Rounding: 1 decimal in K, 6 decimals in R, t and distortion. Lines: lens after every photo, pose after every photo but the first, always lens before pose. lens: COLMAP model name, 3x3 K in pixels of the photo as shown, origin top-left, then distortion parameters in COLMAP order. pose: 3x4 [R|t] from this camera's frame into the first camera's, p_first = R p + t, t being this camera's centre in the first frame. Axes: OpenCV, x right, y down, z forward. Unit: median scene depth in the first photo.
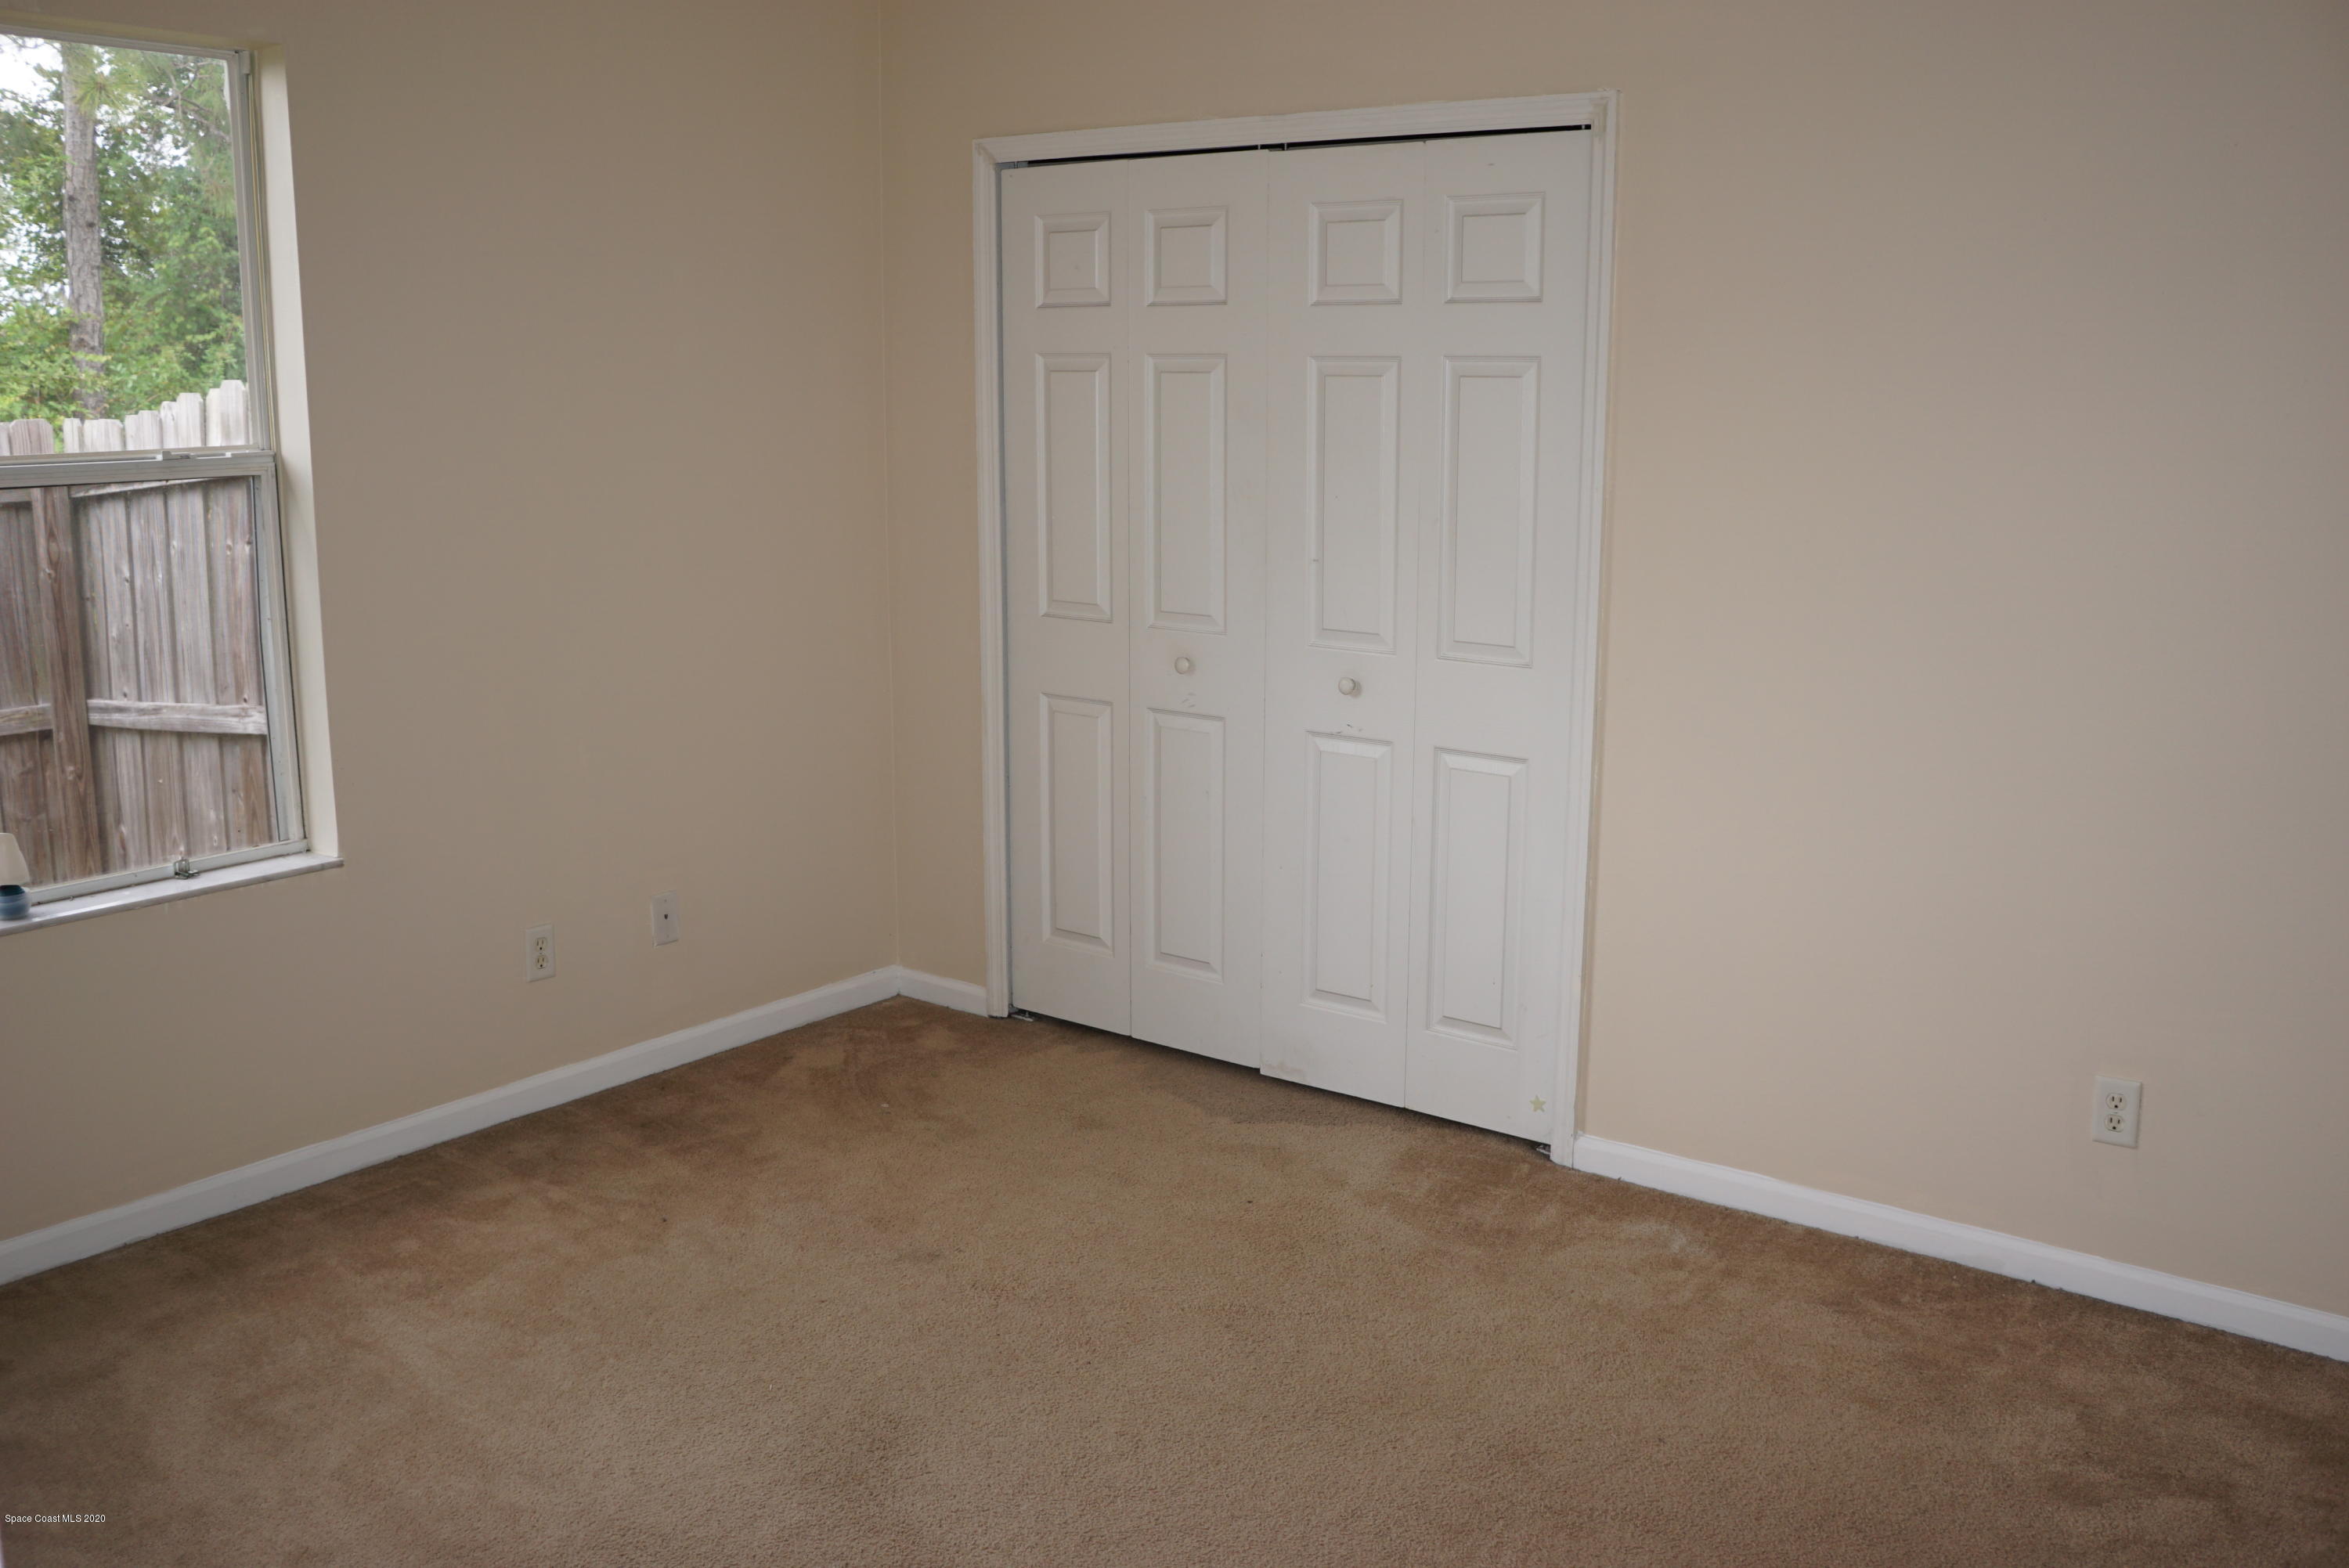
lens RADIAL K [[2055.3, 0, 1174.5], [0, 2055.3, 784.0], [0, 0, 1]] dist [-0.166981, 0.150688]
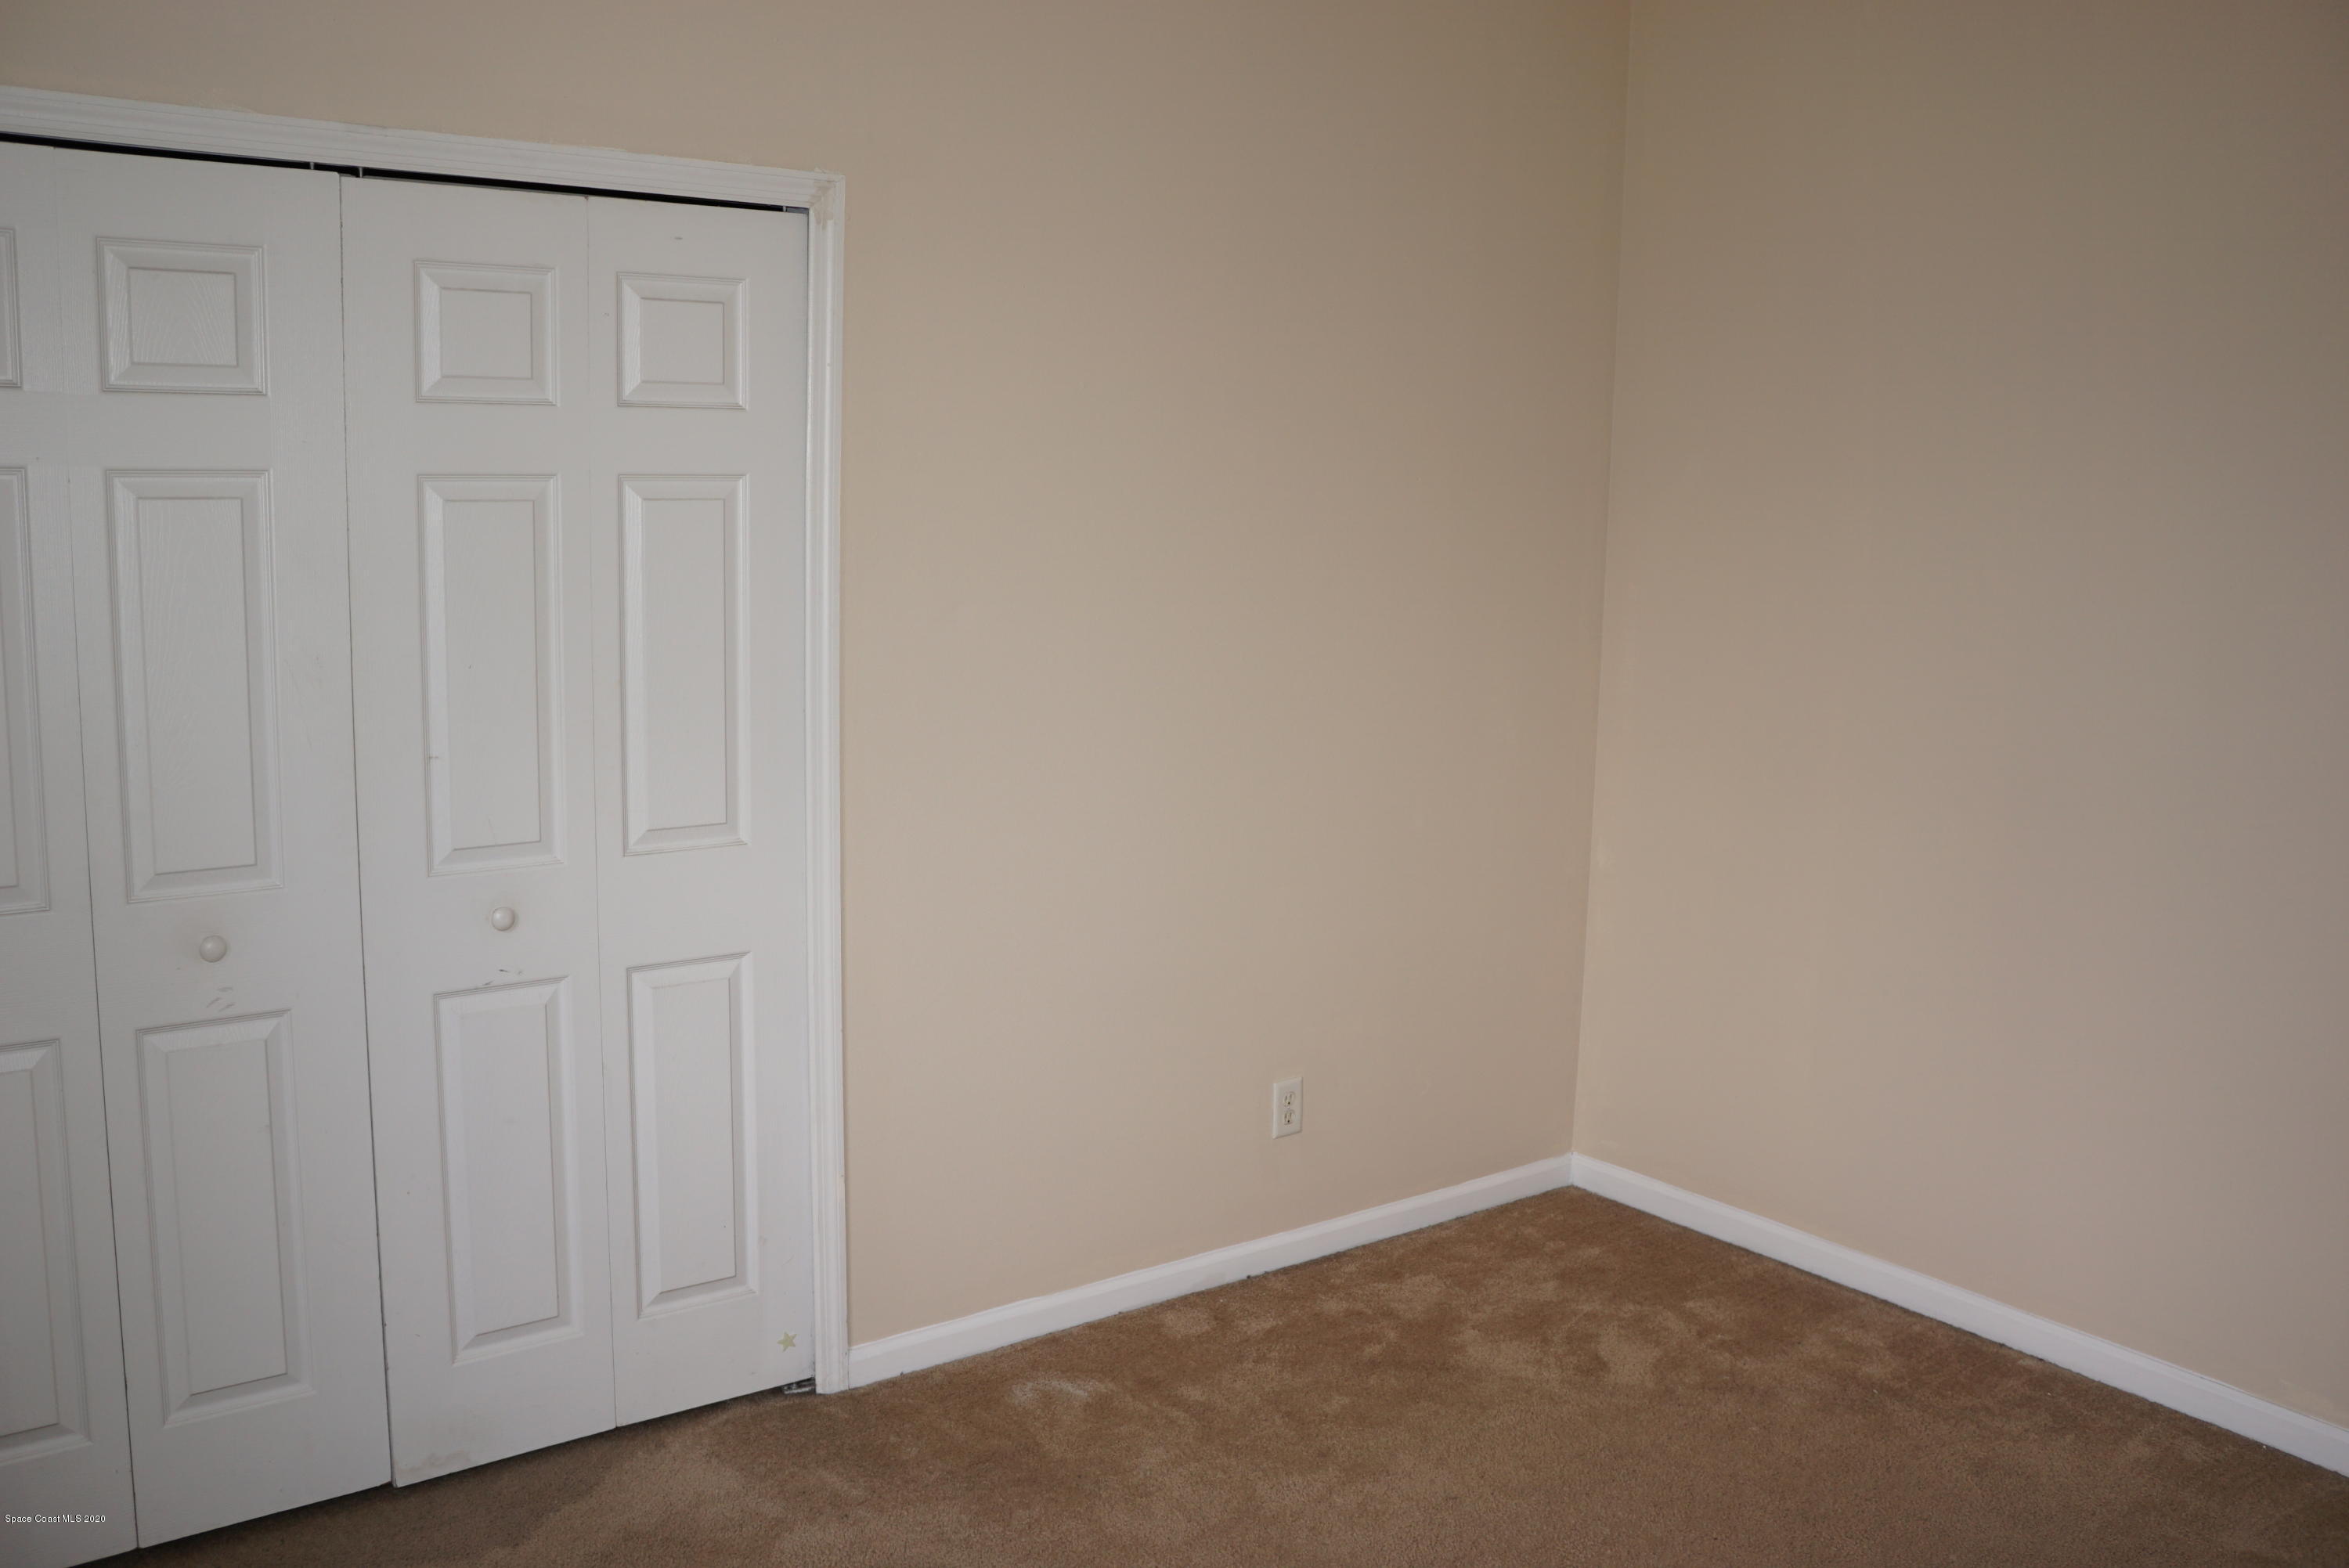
lens RADIAL K [[2055.3, 0, 1174.5], [0, 2055.3, 784.0], [0, 0, 1]] dist [-0.166981, 0.150688]
pose [[0.250989, -0.143528, 0.957290, -0.550451], [0.171630, 0.979876, 0.101915, -0.128860], [-0.952653, 0.138720, 0.270571, 0.570455]]
